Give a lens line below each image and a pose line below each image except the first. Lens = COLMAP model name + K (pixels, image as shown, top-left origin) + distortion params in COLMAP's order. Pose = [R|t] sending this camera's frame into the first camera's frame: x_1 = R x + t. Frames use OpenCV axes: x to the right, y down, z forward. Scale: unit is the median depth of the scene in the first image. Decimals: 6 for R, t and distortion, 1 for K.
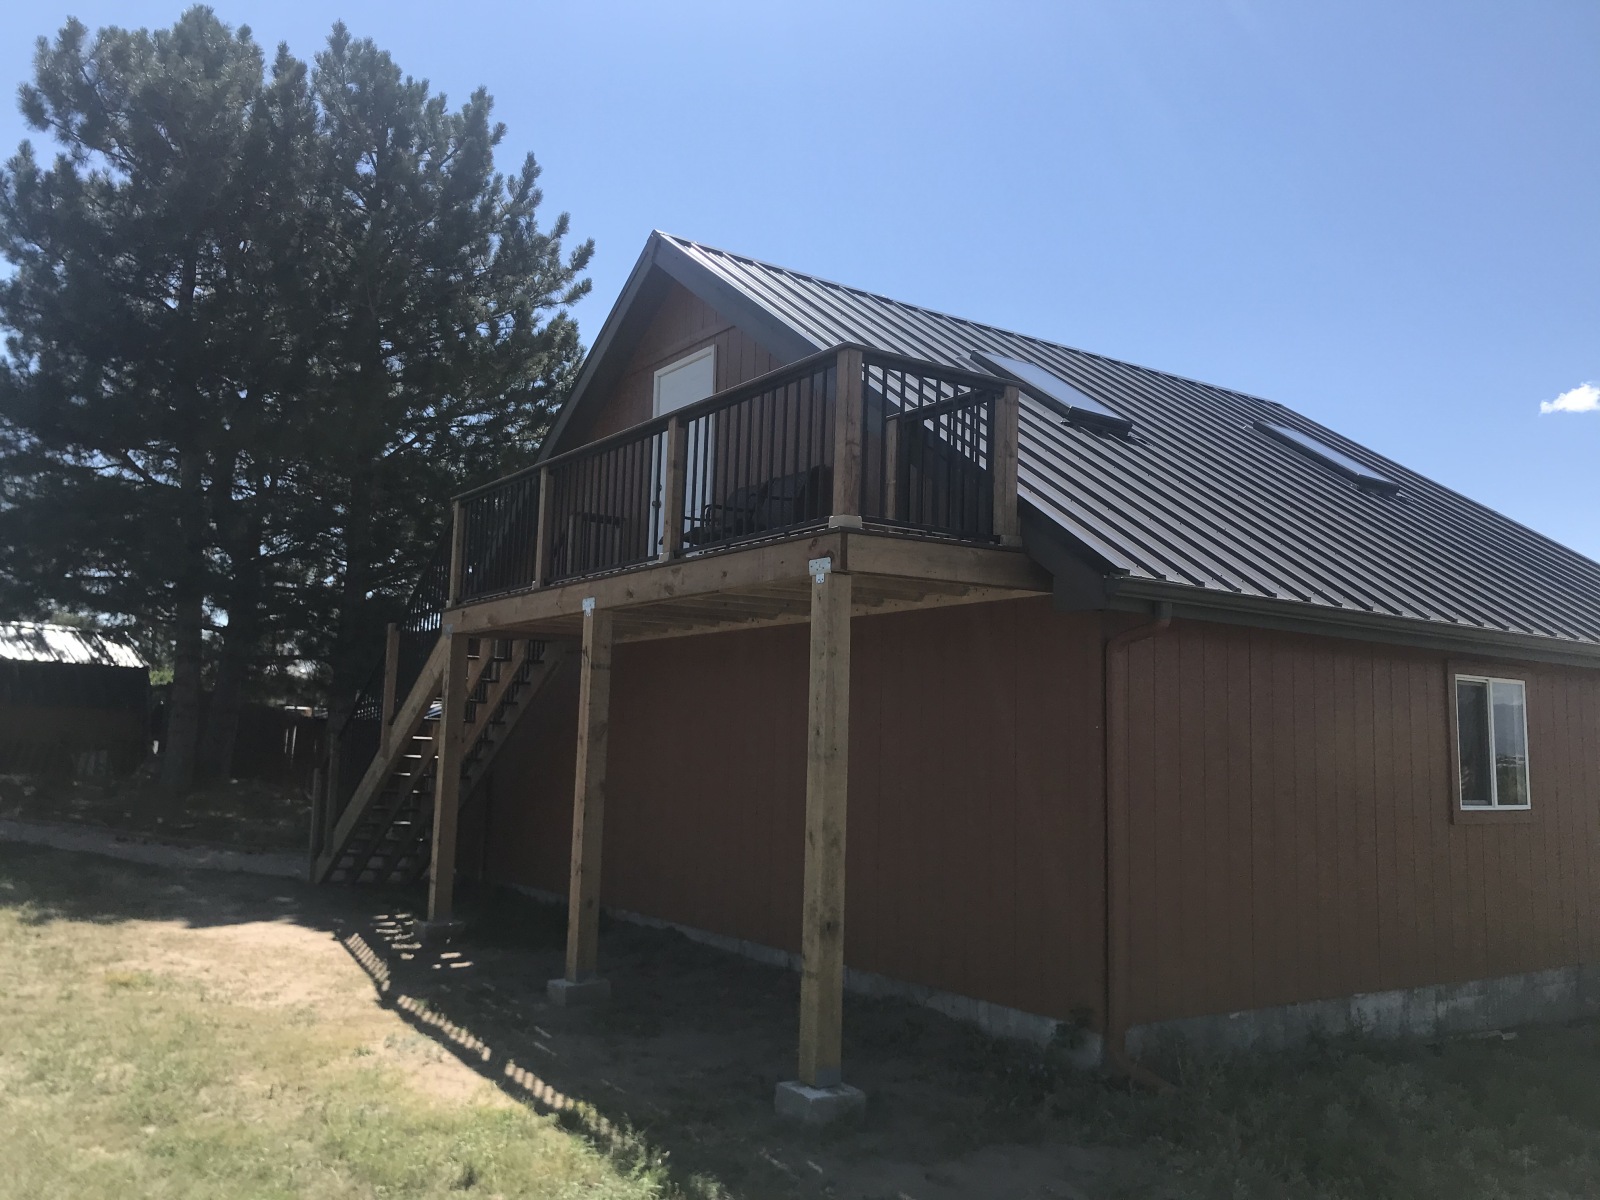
lens RADIAL K [[1299.7, 0, 801.8], [0, 1299.7, 602.7], [0, 0, 1]] dist [0.030770, -0.032590]
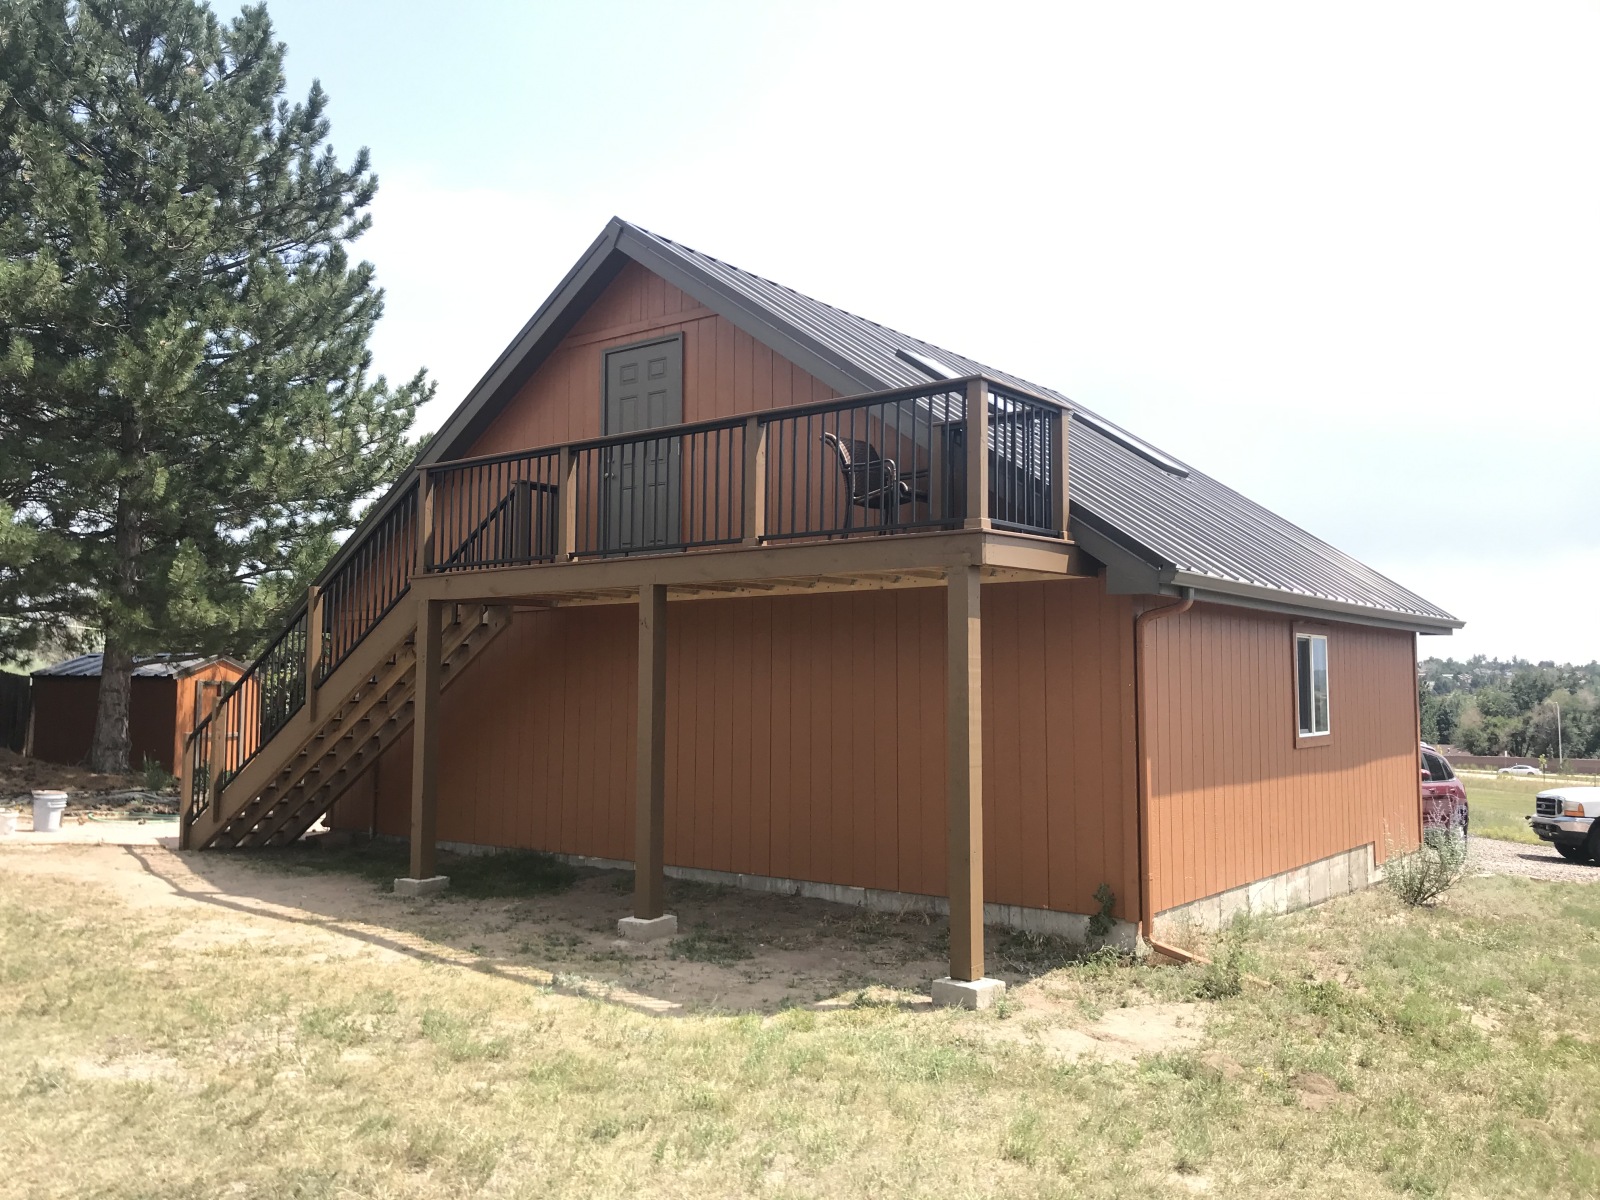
lens RADIAL K [[1299.7, 0, 798.5], [0, 1299.7, 609.7], [0, 0, 1]] dist [0.030770, -0.032590]
pose [[0.955050, -0.006407, 0.296377, -0.164552], [-0.010933, 0.998325, 0.056812, -0.016950], [-0.296244, -0.057499, 0.953380, -0.038292]]
